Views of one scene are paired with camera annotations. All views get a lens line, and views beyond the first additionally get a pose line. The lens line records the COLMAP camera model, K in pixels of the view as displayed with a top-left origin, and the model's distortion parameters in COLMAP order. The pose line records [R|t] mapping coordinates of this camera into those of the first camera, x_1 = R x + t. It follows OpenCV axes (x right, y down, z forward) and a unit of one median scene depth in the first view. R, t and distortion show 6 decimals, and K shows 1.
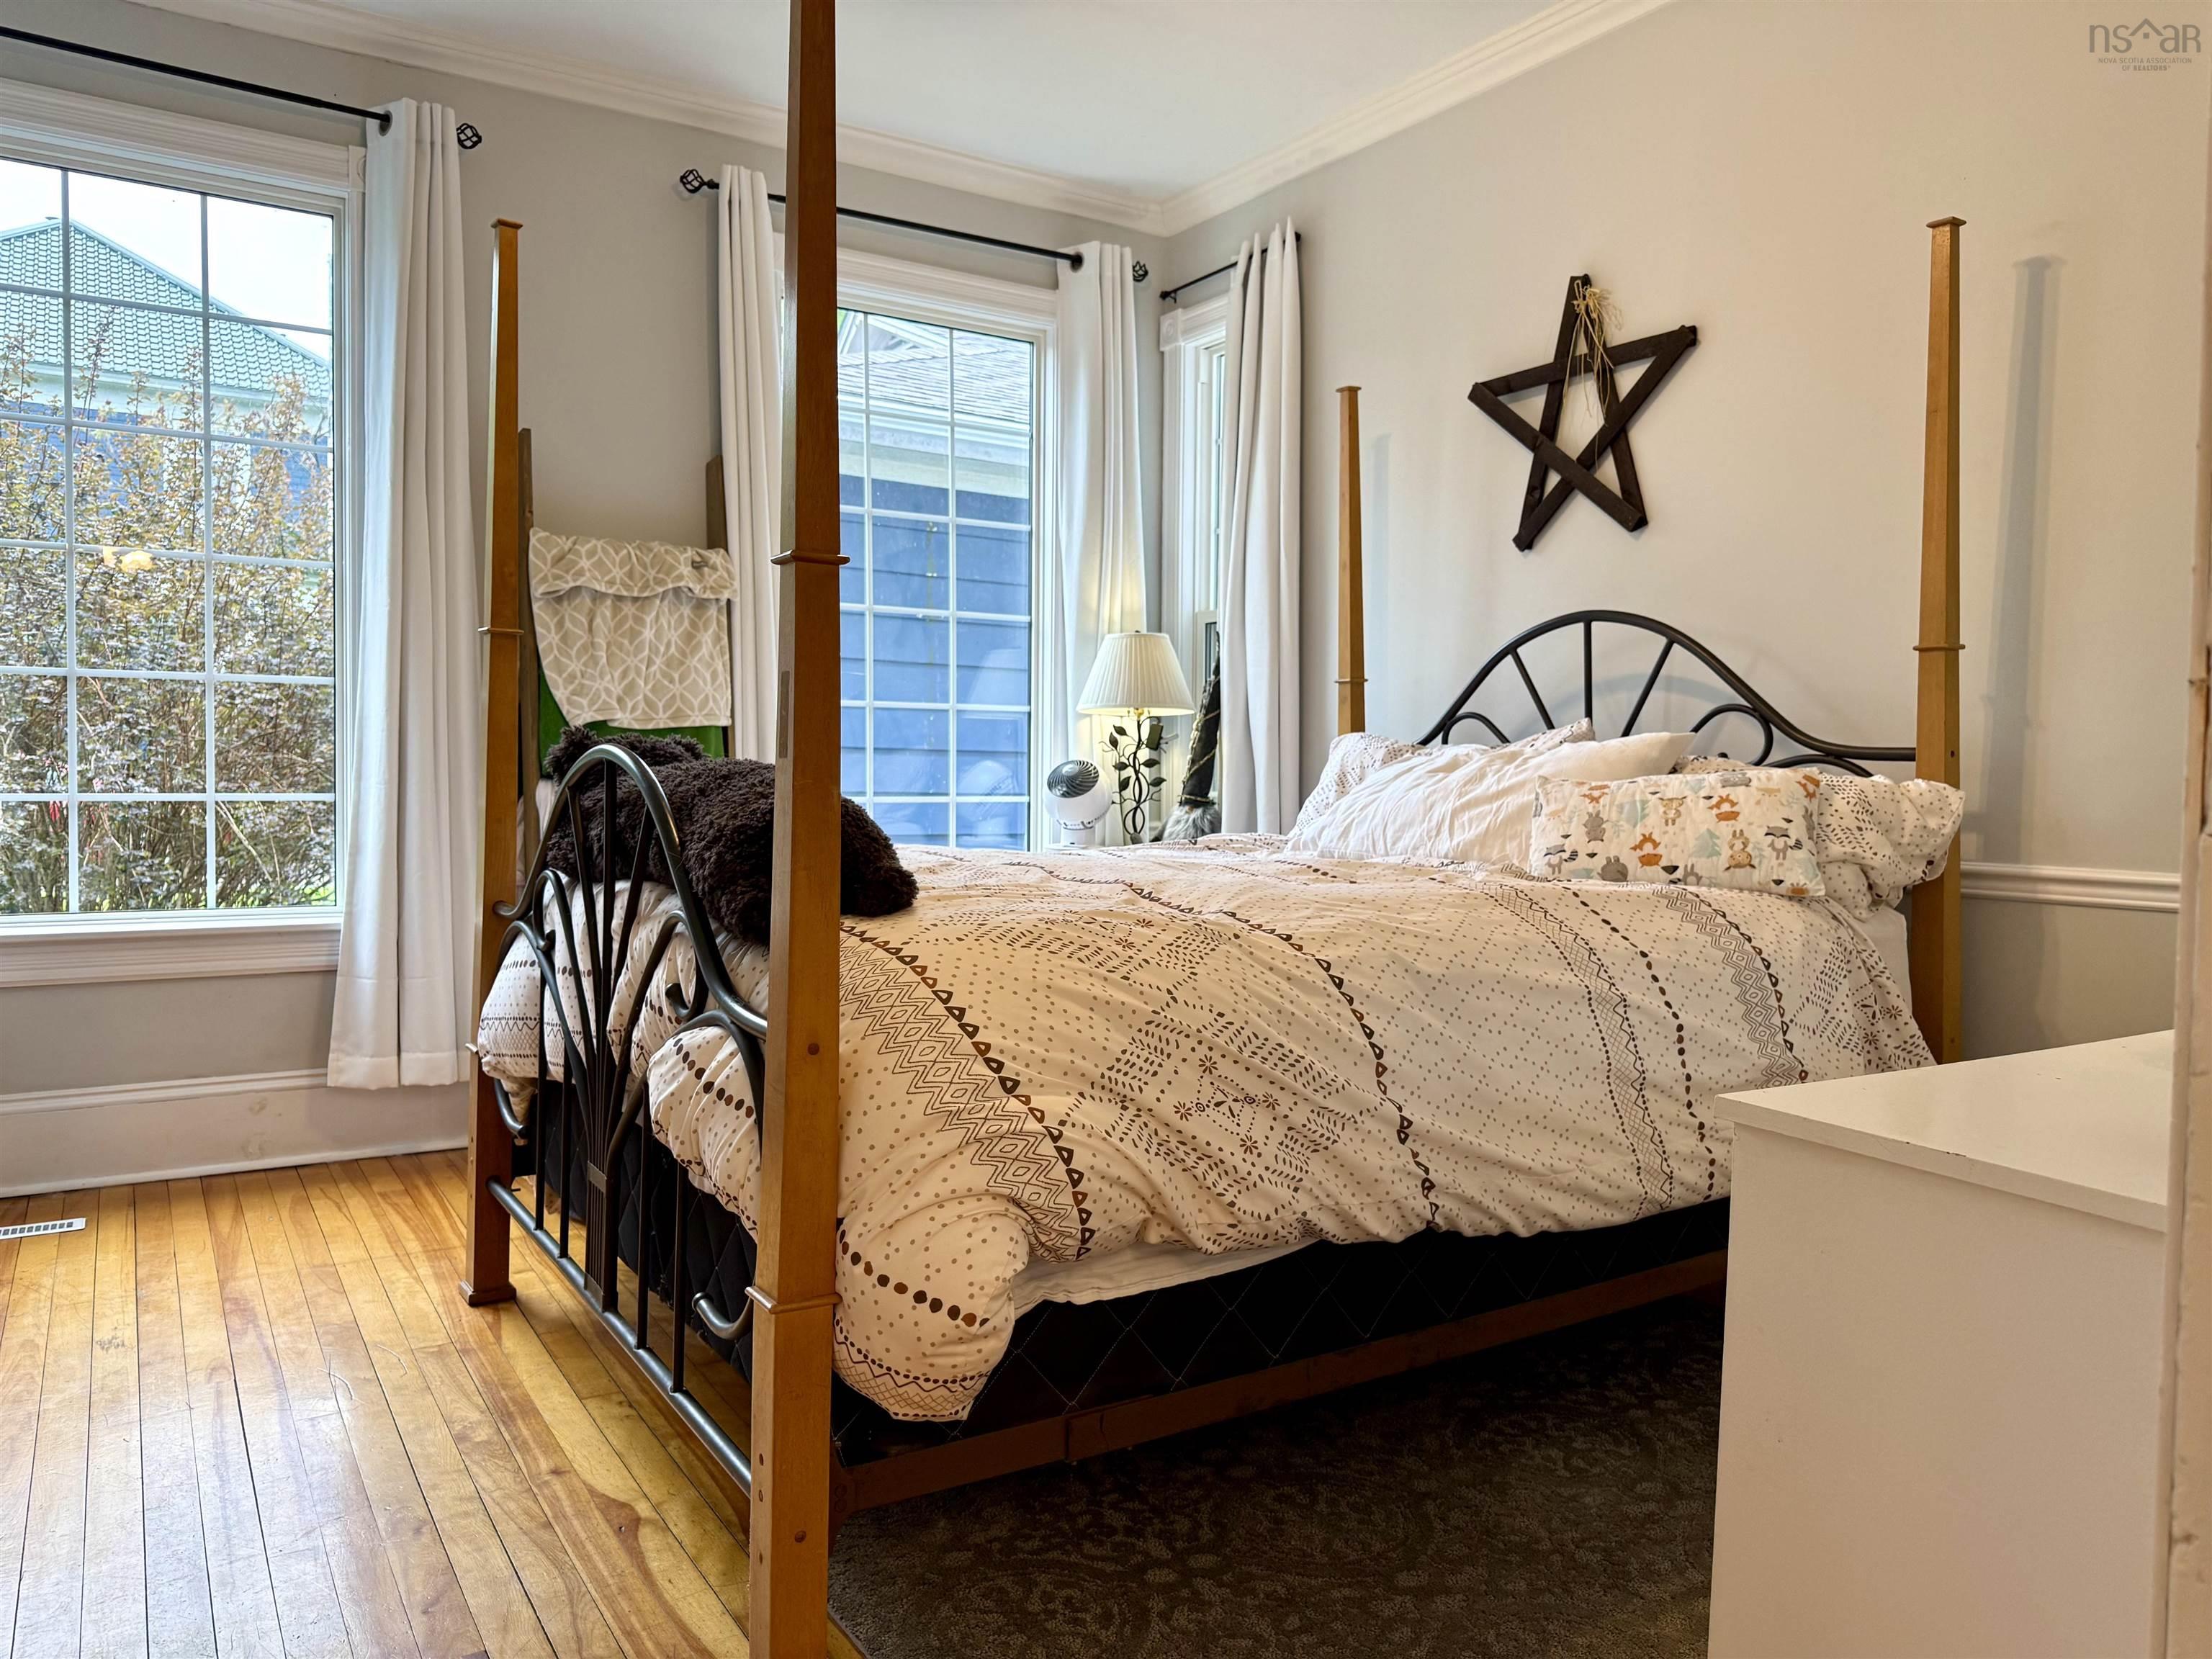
lens RADIAL K [[1541.2, 0, 1088.6], [0, 1541.2, 814.8], [0, 0, 1]] dist [0.015529, -0.026946]
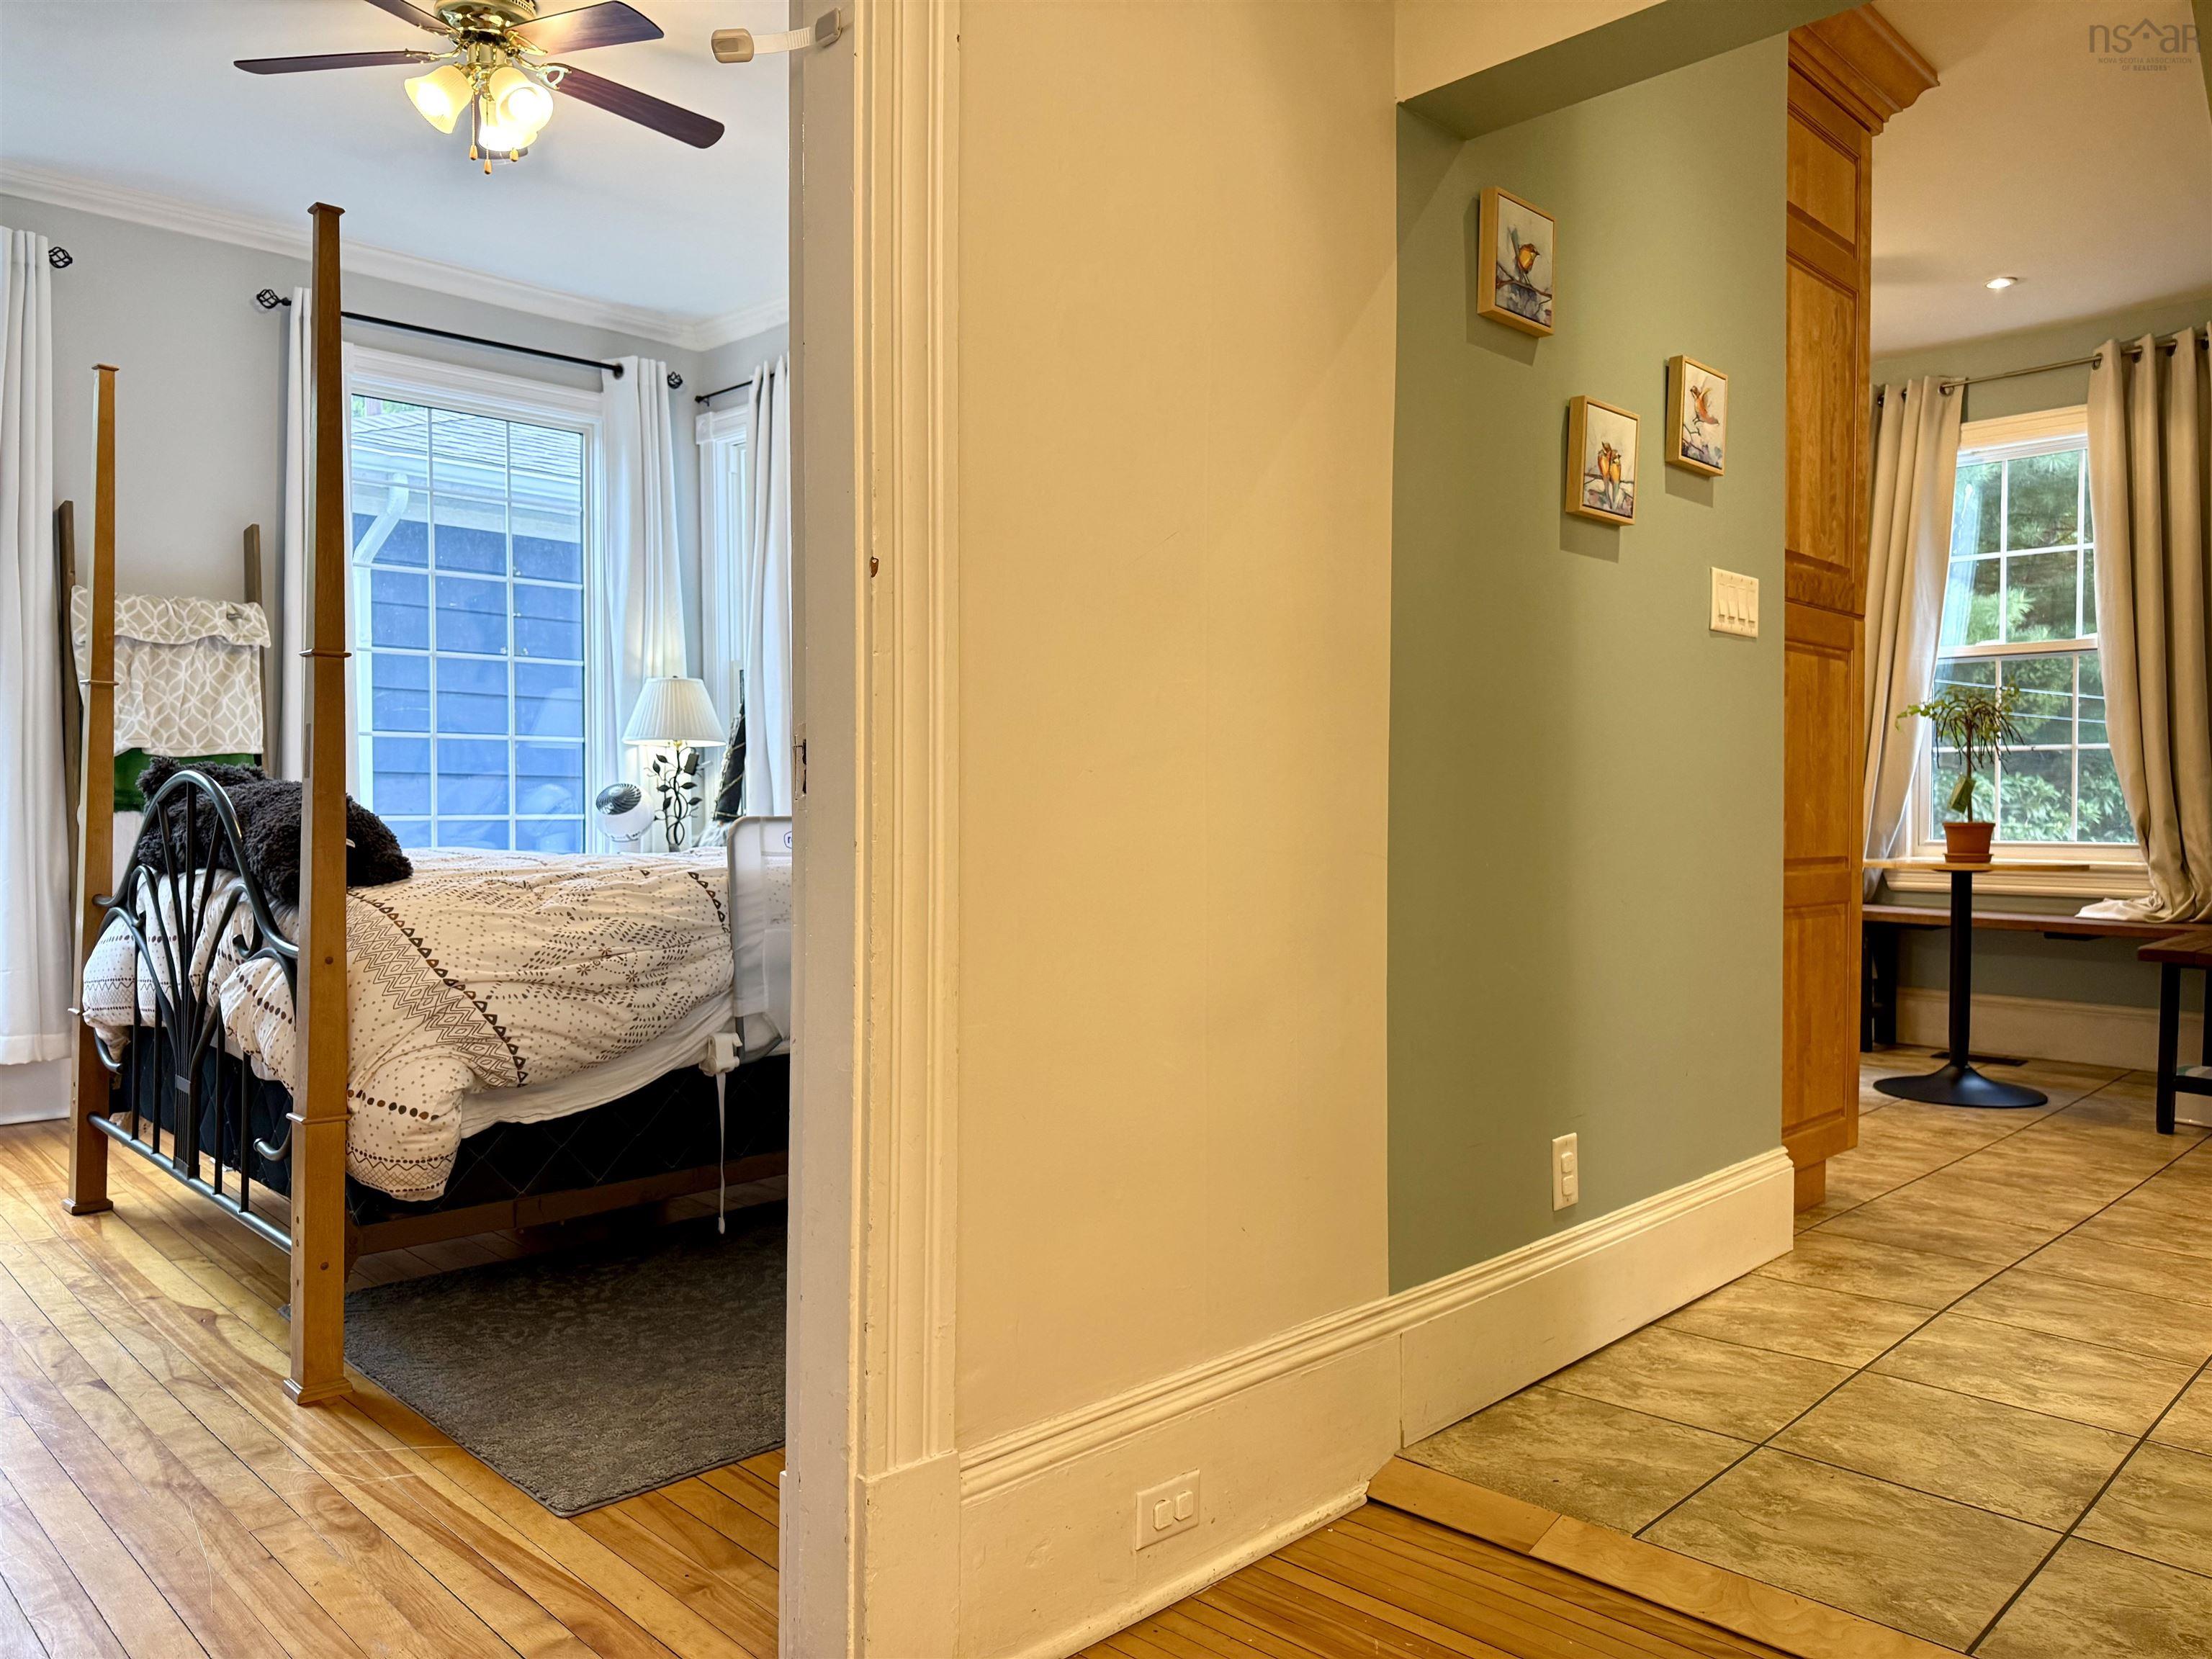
lens RADIAL K [[1541.2, 0, 1101.3], [0, 1541.2, 835.9], [0, 0, 1]] dist [0.015529, -0.026946]
pose [[0.974160, -0.006737, 0.225759, 0.137210], [0.007151, 0.999974, -0.001016, 0.015760], [-0.225747, 0.002604, 0.974183, -0.423792]]
